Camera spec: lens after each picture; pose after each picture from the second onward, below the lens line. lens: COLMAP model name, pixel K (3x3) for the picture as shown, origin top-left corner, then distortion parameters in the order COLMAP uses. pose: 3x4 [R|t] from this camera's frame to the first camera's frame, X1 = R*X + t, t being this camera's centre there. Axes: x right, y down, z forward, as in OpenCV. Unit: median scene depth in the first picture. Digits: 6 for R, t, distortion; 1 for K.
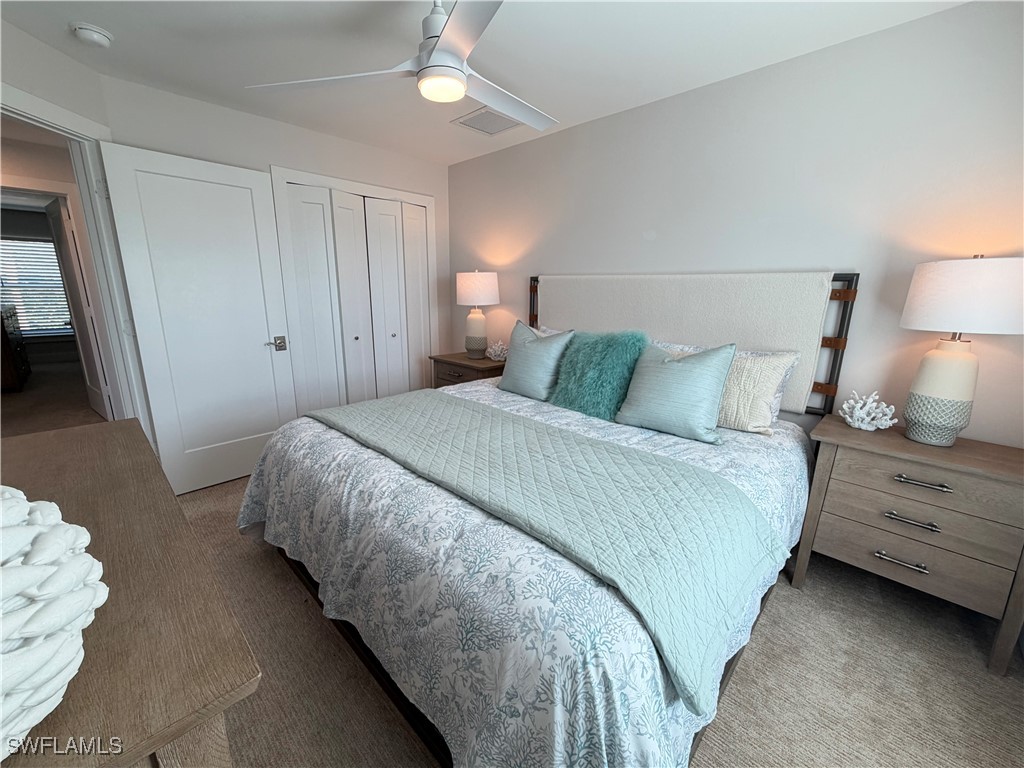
lens RADIAL K [[412.1, 0, 507.8], [0, 412.1, 386.4], [0, 0, 1]] dist [0.000013, 0.000136]
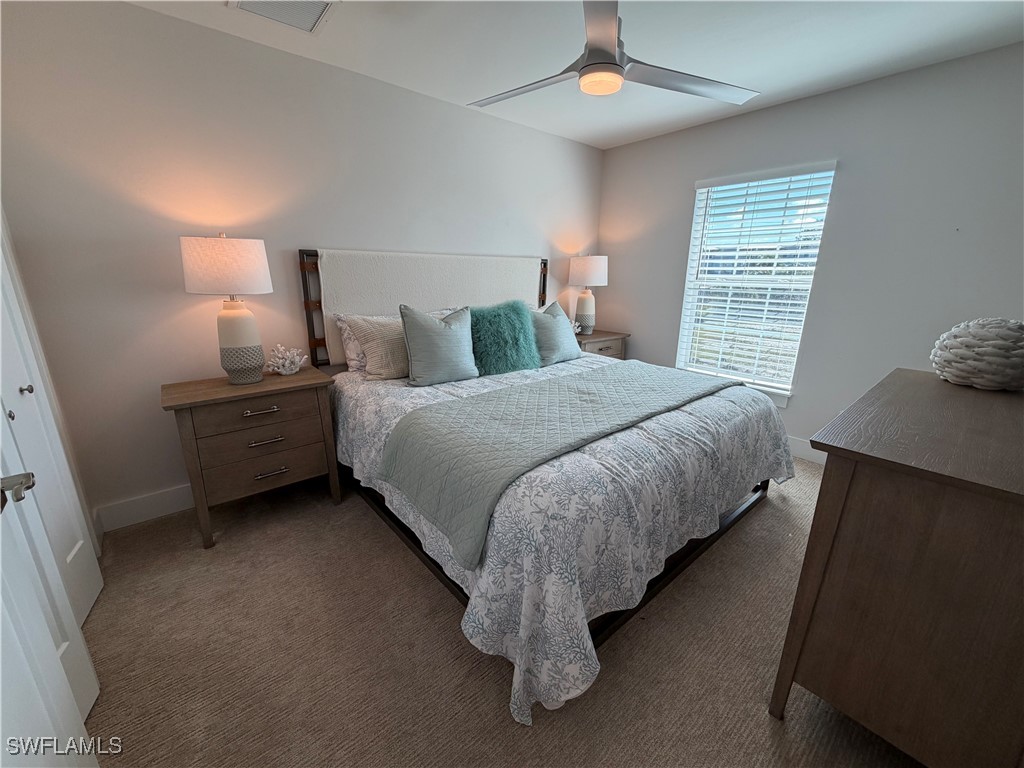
lens RADIAL K [[412.1, 0, 510.5], [0, 412.1, 383.8], [0, 0, 1]] dist [0.000013, 0.000136]
pose [[0.085640, -0.274642, 0.957725, -1.053156], [0.219995, 0.942743, 0.250674, -0.221423], [-0.971735, 0.189227, 0.141156, 0.896879]]
